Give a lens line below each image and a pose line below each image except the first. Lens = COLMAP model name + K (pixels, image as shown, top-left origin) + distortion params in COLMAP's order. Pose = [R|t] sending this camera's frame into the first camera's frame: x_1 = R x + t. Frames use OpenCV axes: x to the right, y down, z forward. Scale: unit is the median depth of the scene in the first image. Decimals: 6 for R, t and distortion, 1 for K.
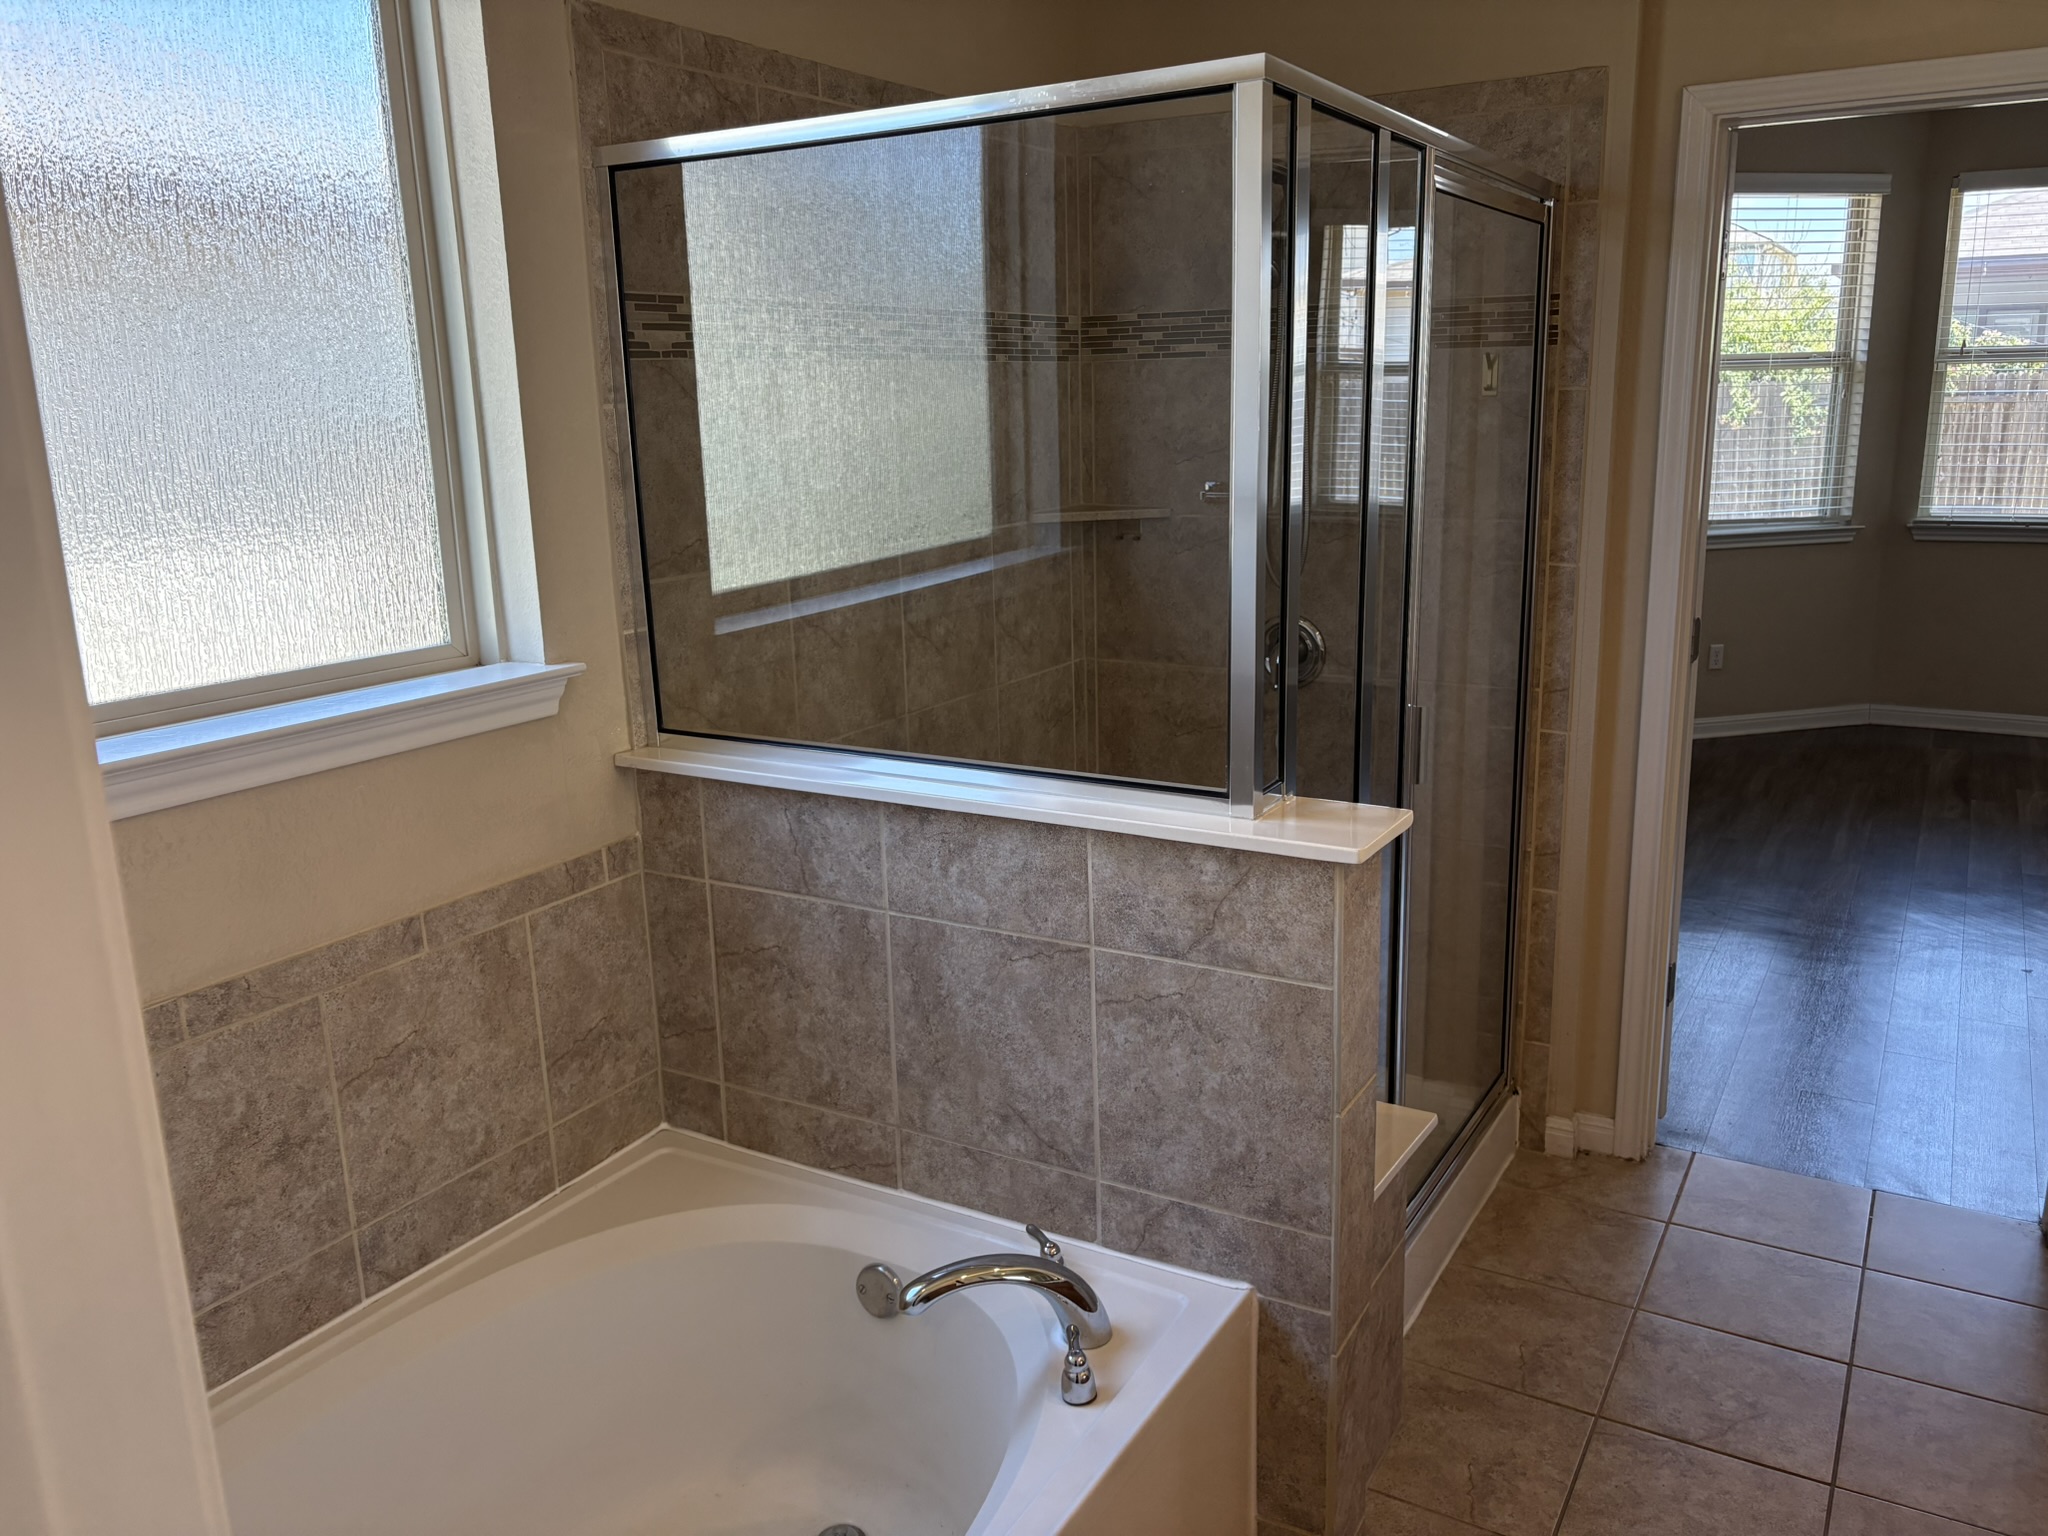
lens RADIAL K [[1580.3, 0, 1014.1], [0, 1580.3, 755.9], [0, 0, 1]] dist [0.056765, -0.053221]
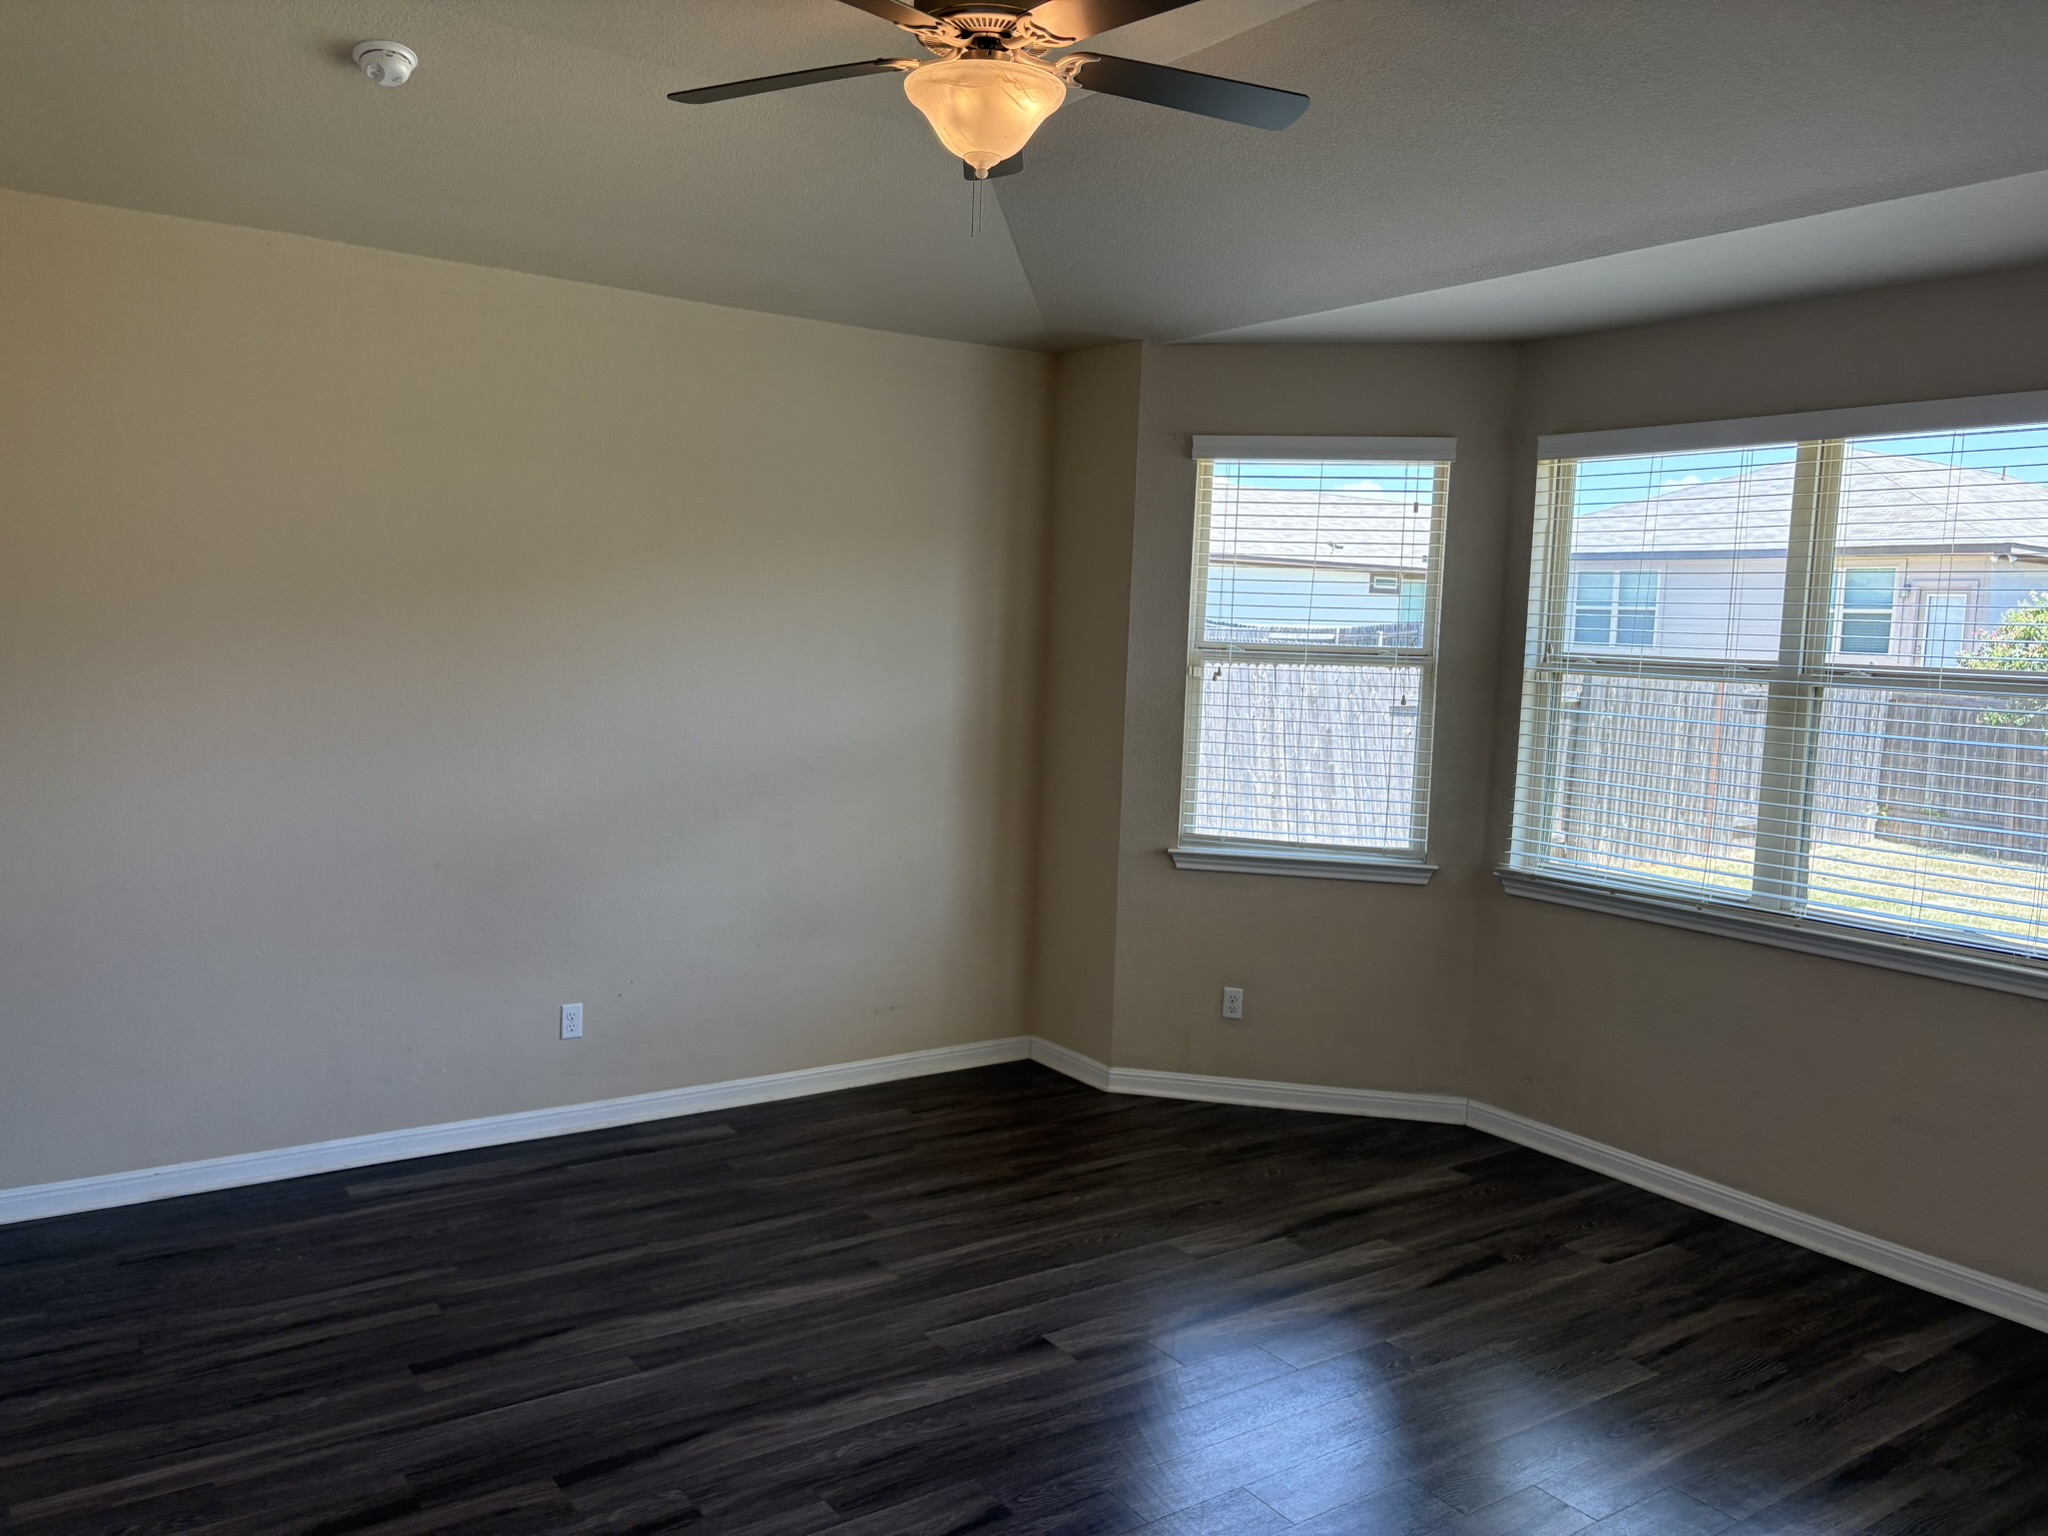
lens RADIAL K [[1580.3, 0, 1030.6], [0, 1580.3, 772.4], [0, 0, 1]] dist [0.056765, -0.053221]
pose [[0.904254, 0.095073, -0.416277, 1.473422], [-0.153277, 0.982194, -0.108632, -0.162730], [0.398537, 0.162037, 0.902725, 0.458429]]
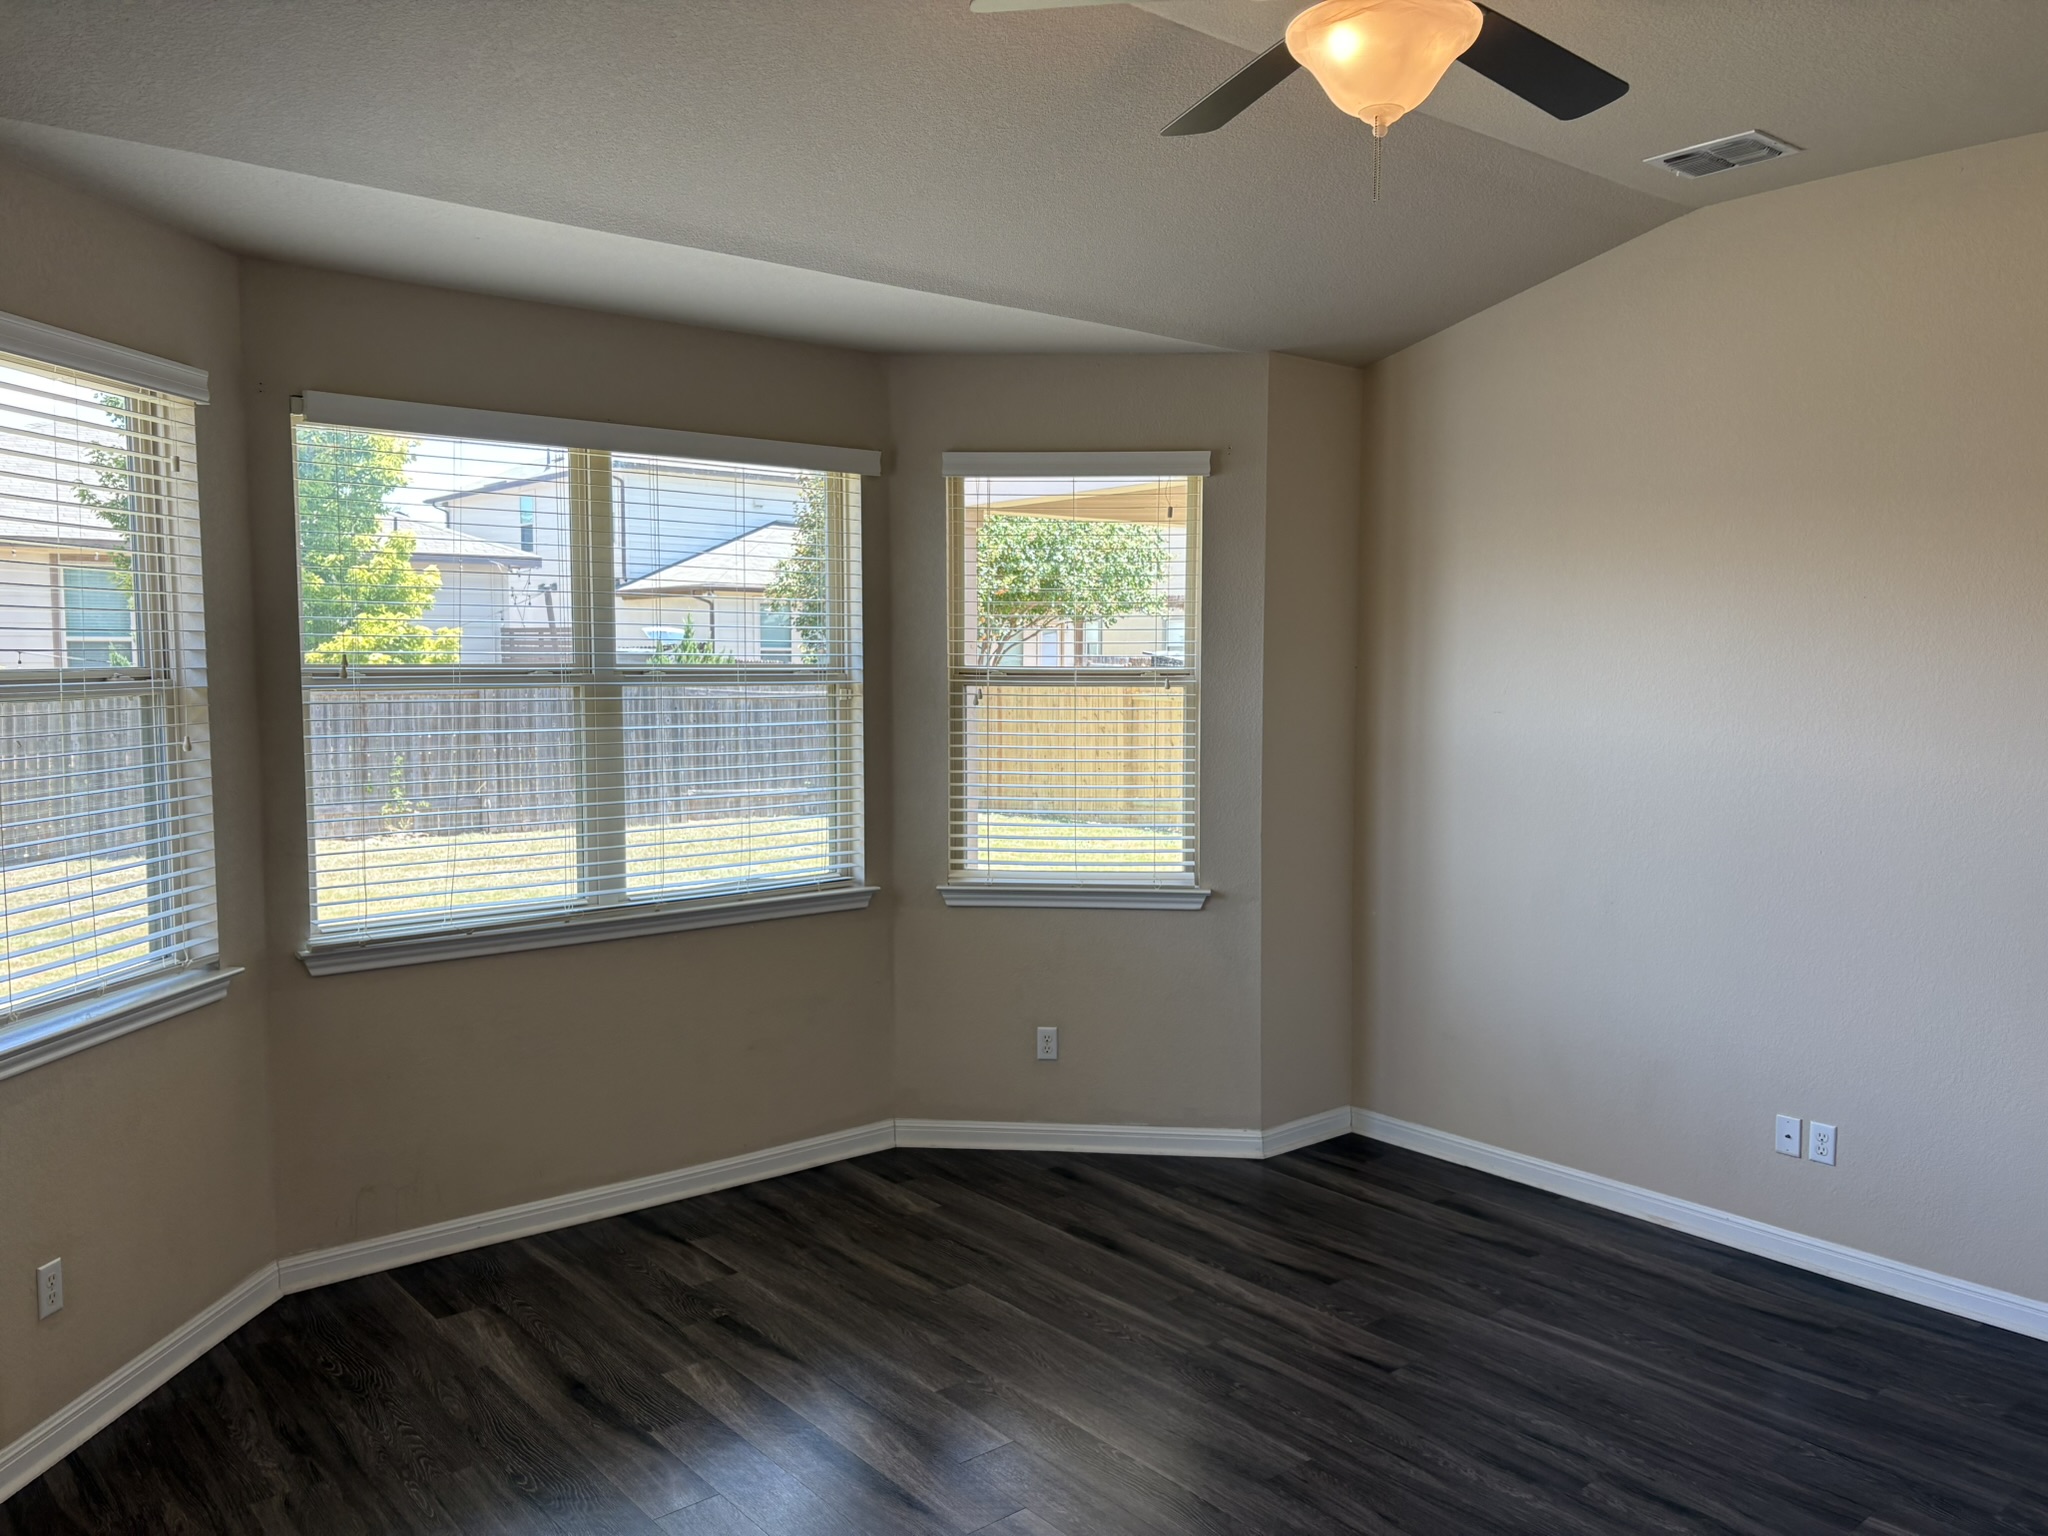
lens RADIAL K [[1580.3, 0, 1015.7], [0, 1580.3, 776.1], [0, 0, 1]] dist [0.056765, -0.053221]
pose [[0.345874, -0.053407, 0.936760, 0.215836], [0.201764, 0.979256, -0.018667, -0.317692], [-0.916331, 0.195461, 0.349475, 1.178193]]
